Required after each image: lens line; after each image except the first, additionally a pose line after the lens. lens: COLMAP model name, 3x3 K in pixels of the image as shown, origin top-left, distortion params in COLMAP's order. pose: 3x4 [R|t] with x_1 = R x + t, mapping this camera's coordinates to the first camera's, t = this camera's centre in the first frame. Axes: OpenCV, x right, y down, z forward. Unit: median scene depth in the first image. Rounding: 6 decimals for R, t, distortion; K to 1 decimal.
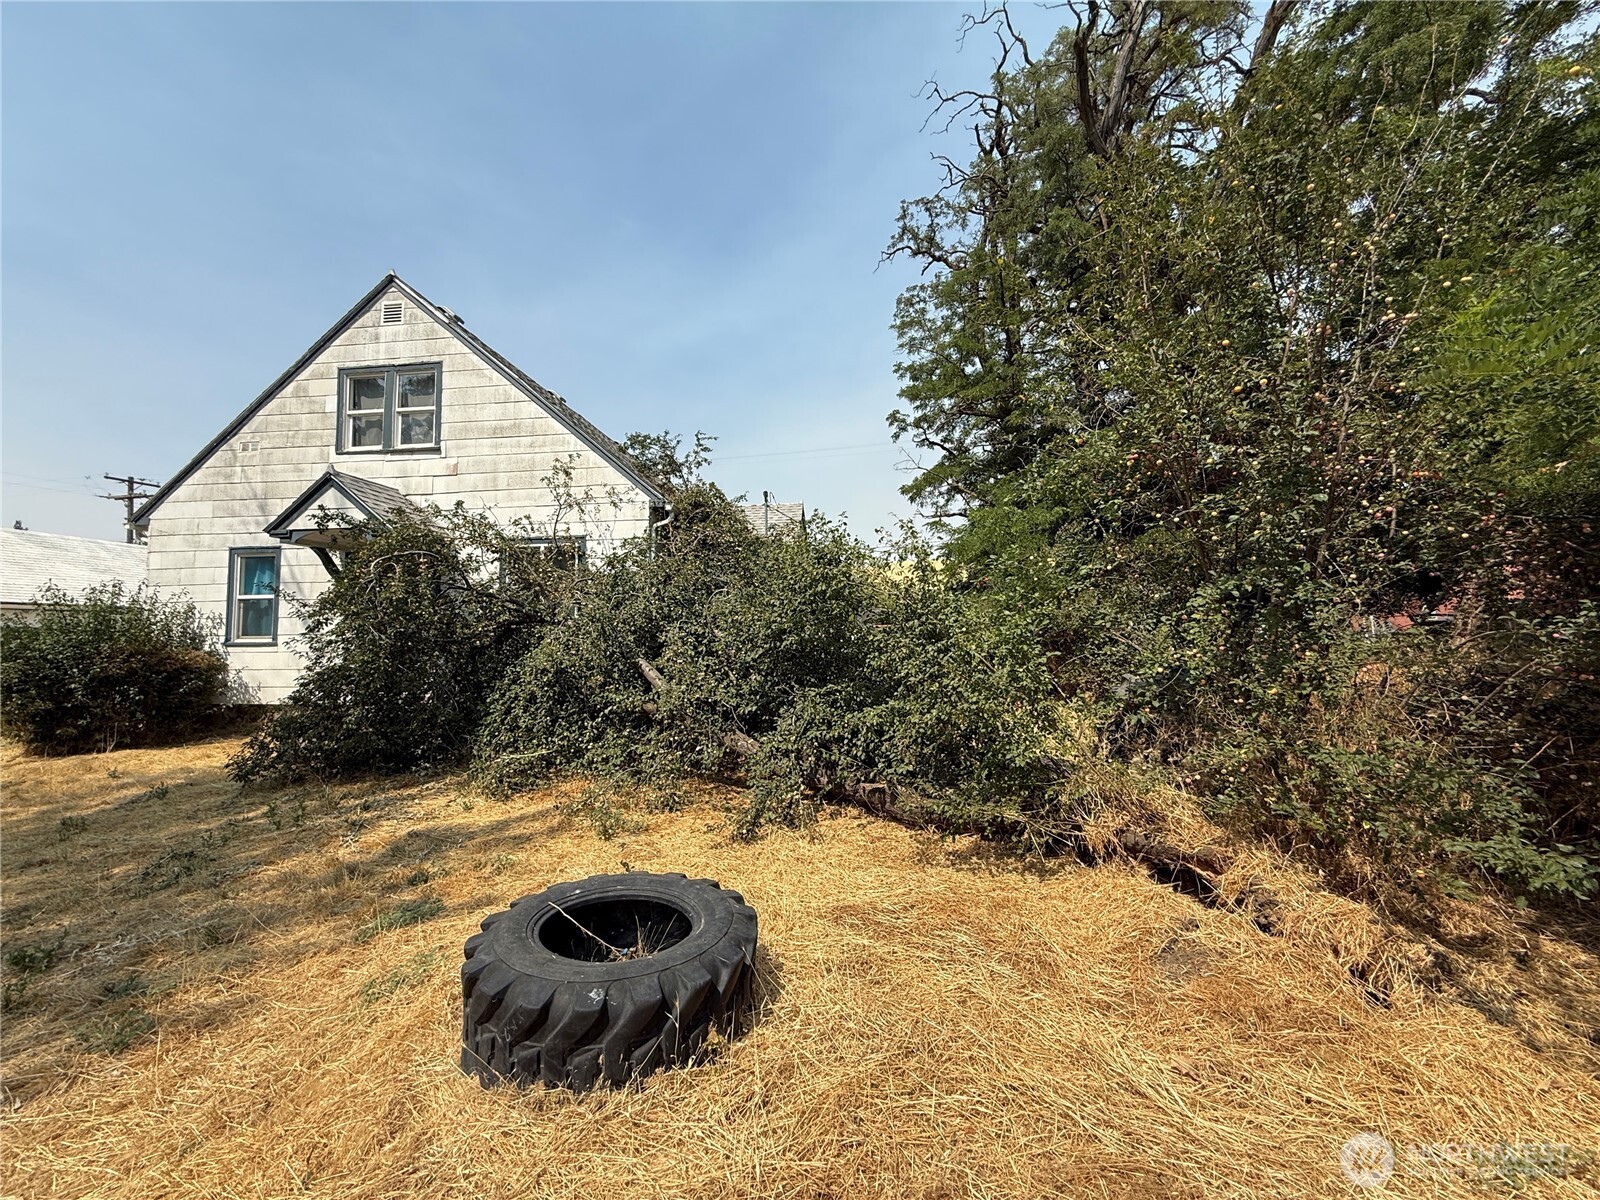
lens RADIAL K [[639.0, 0, 795.8], [0, 639.0, 597.2], [0, 0, 1]] dist [-0.000015, 0.000286]
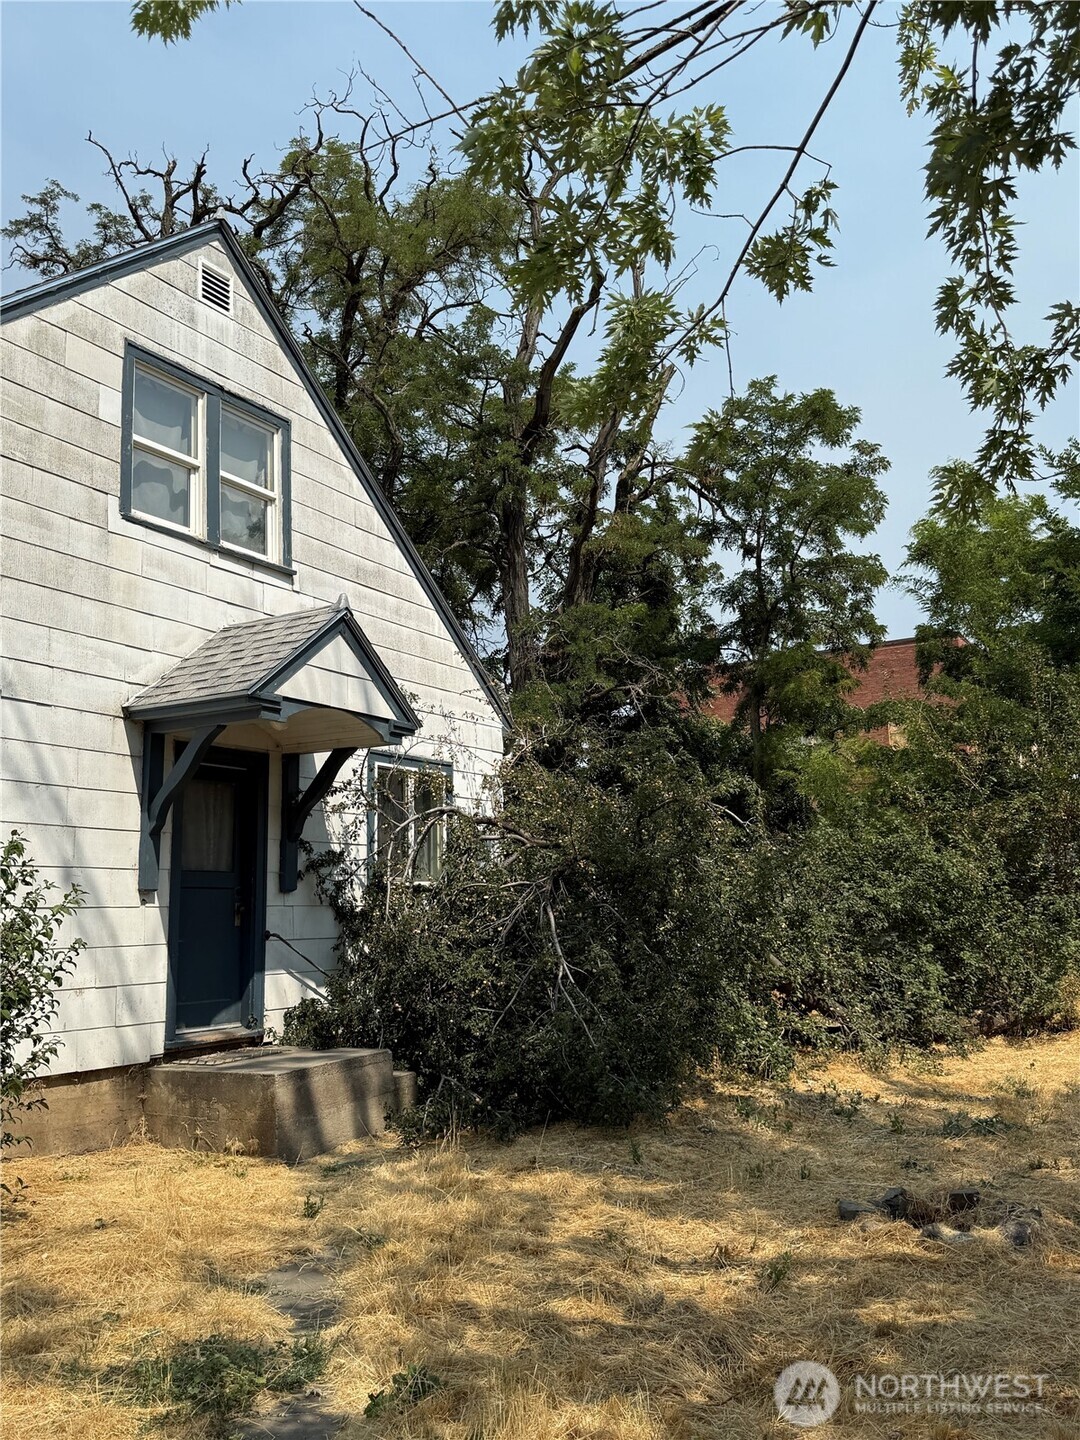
lens RADIAL K [[1171.7, 0, 540.0], [0, 1171.7, 720.0], [0, 0, 1]] dist [0.242971, -0.613814]
pose [[0.408425, 0.151180, 0.900185, -1.357892], [-0.039271, 0.988186, -0.148142, 0.040150], [-0.911947, 0.025154, 0.409536, 0.366691]]
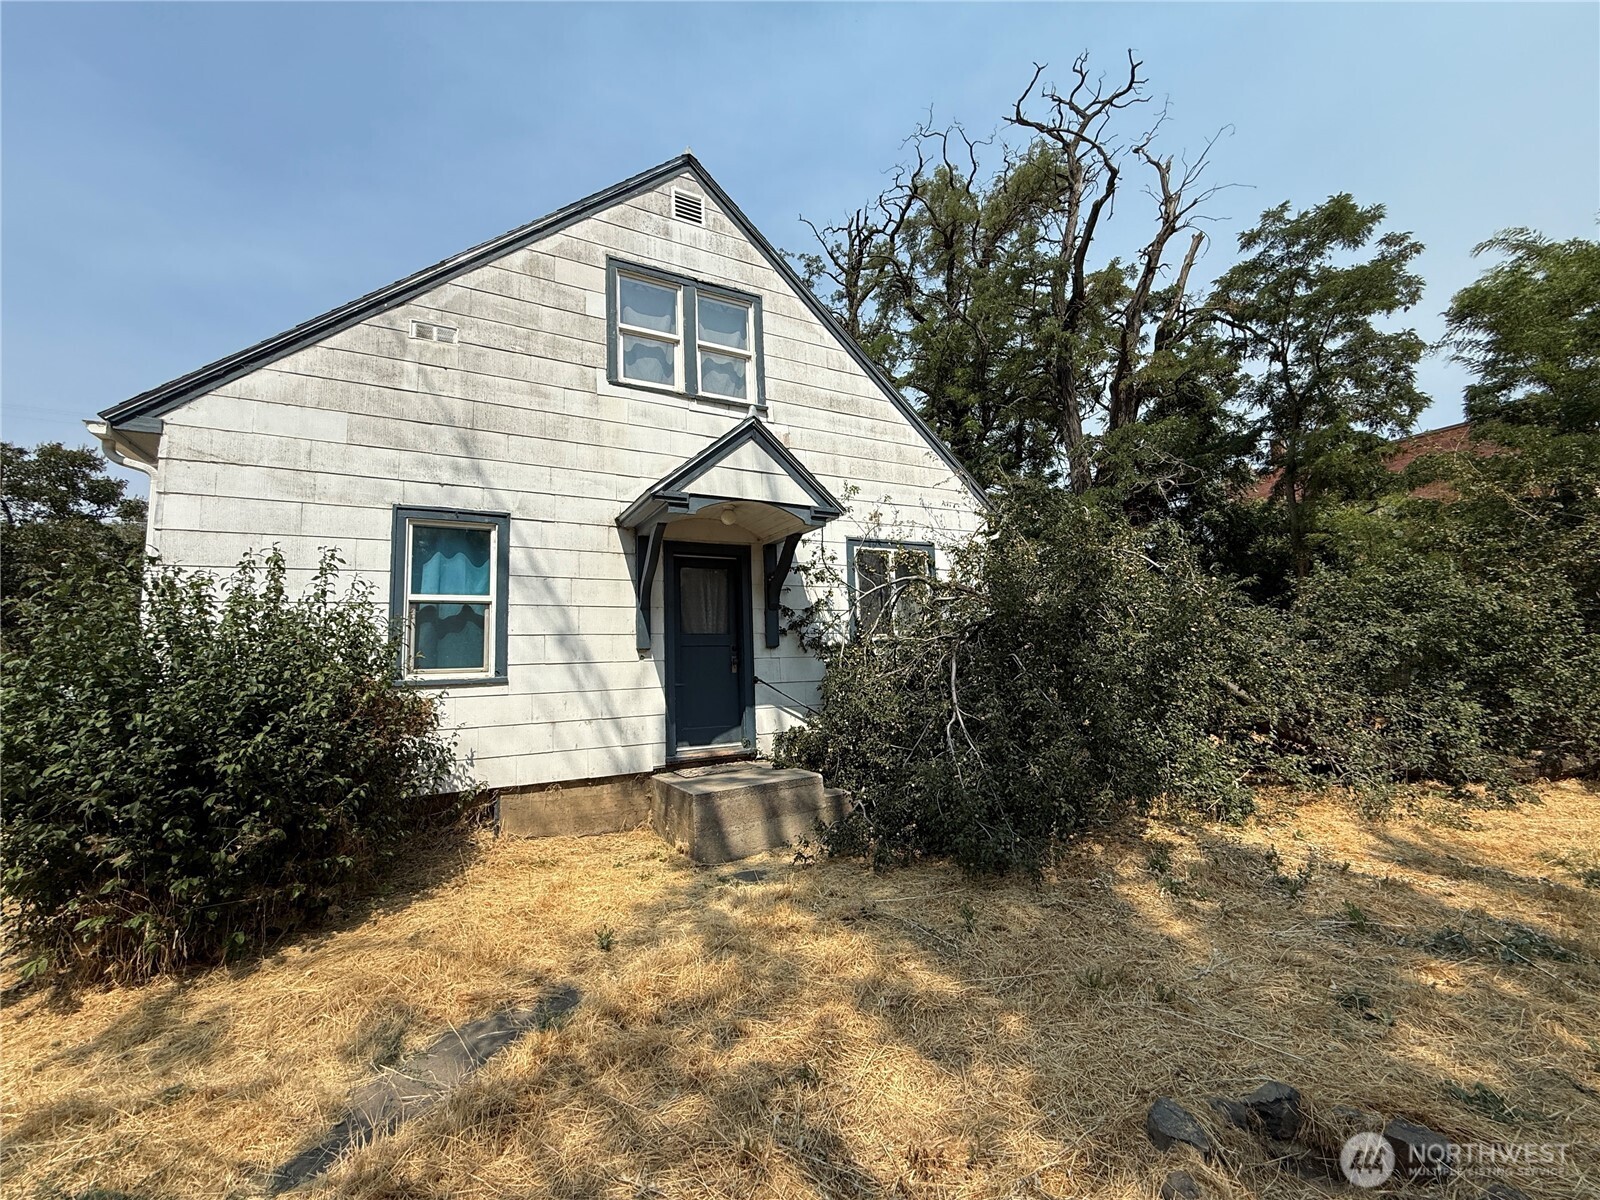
lens RADIAL K [[639.0, 0, 795.8], [0, 639.0, 597.2], [0, 0, 1]] dist [-0.000015, 0.000286]
pose [[0.817772, 0.041580, 0.574038, -0.926339], [-0.009616, 0.998235, -0.058609, 0.028975], [-0.575462, 0.042409, 0.816728, 0.370669]]
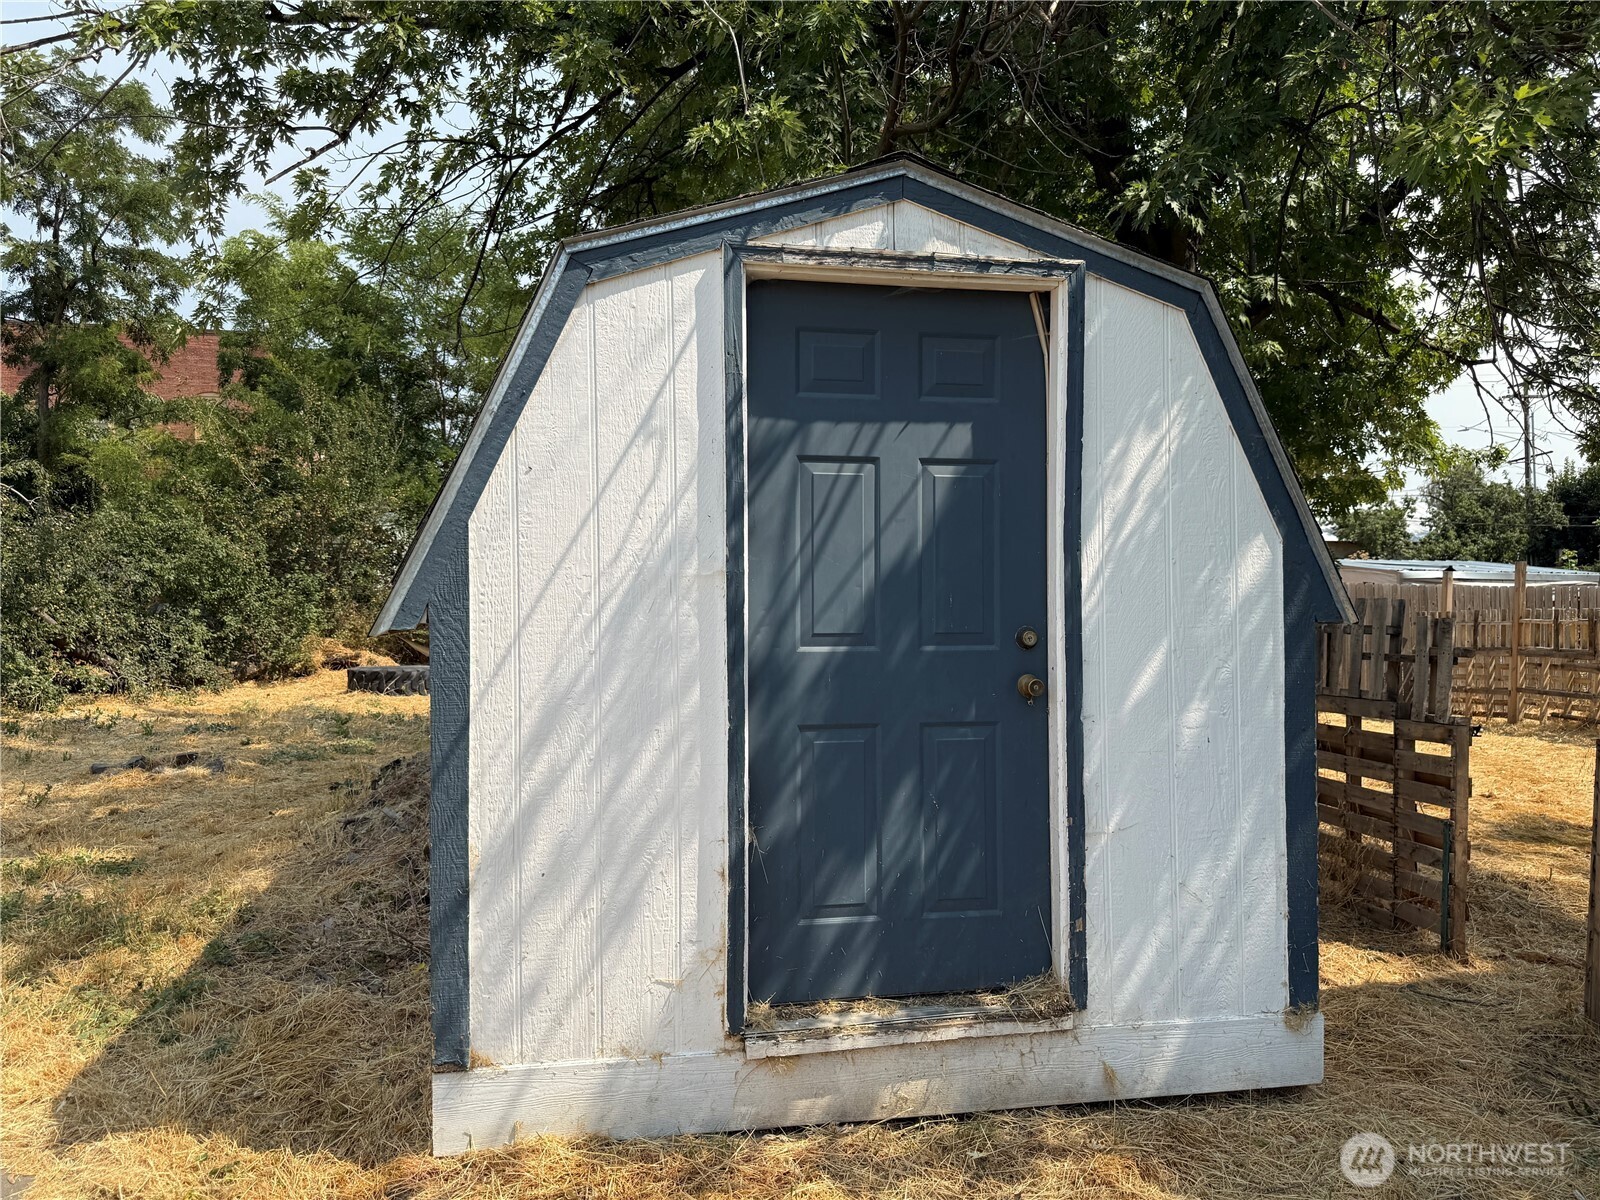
lens RADIAL K [[1146.3, 0, 777.2], [0, 1146.3, 597.2], [0, 0, 1]] dist [0.071490, -0.068735]
pose [[-0.323627, 0.013154, 0.946093, -1.713000], [-0.055789, 0.997898, -0.032958, 0.063426], [-0.944539, -0.063448, -0.322213, 0.286300]]
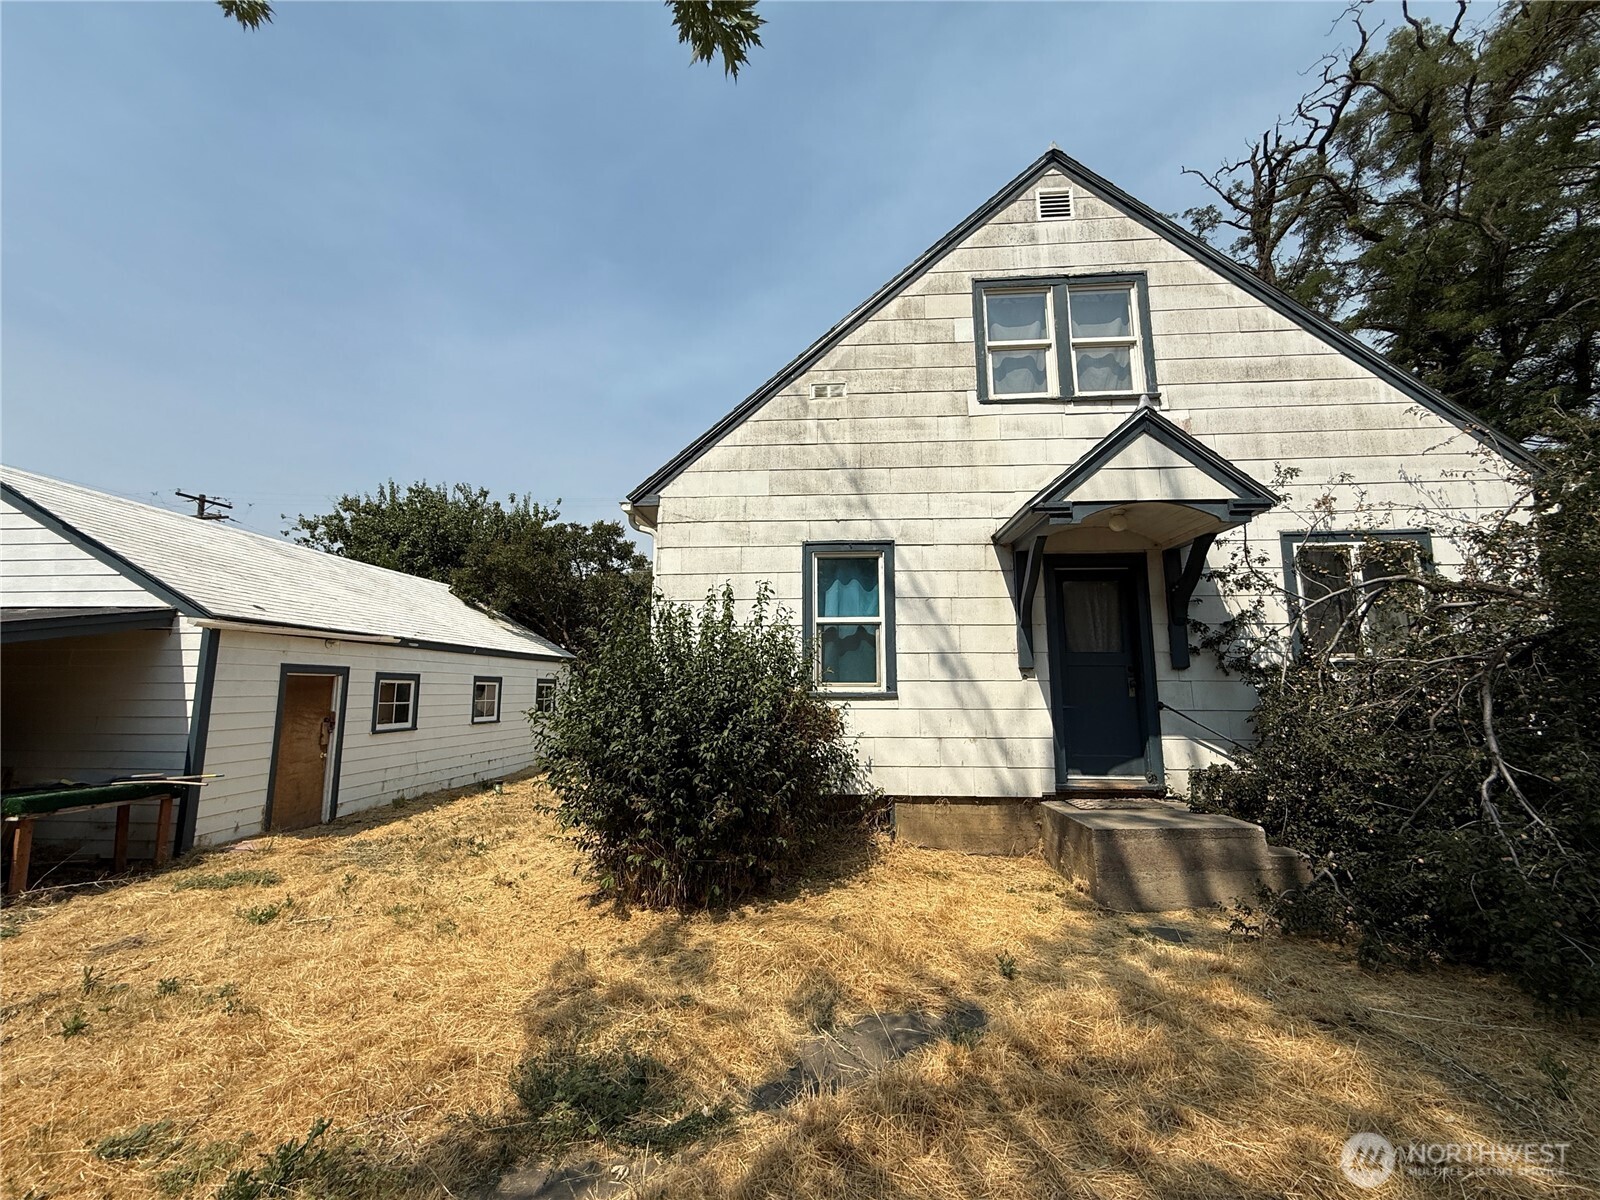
lens RADIAL K [[639.0, 0, 795.8], [0, 639.0, 597.2], [0, 0, 1]] dist [-0.000015, 0.000286]
pose [[0.998503, 0.015918, 0.052333, -0.937134], [-0.011642, 0.996644, -0.081022, 0.029059], [-0.053447, 0.080291, 0.995338, 0.375302]]
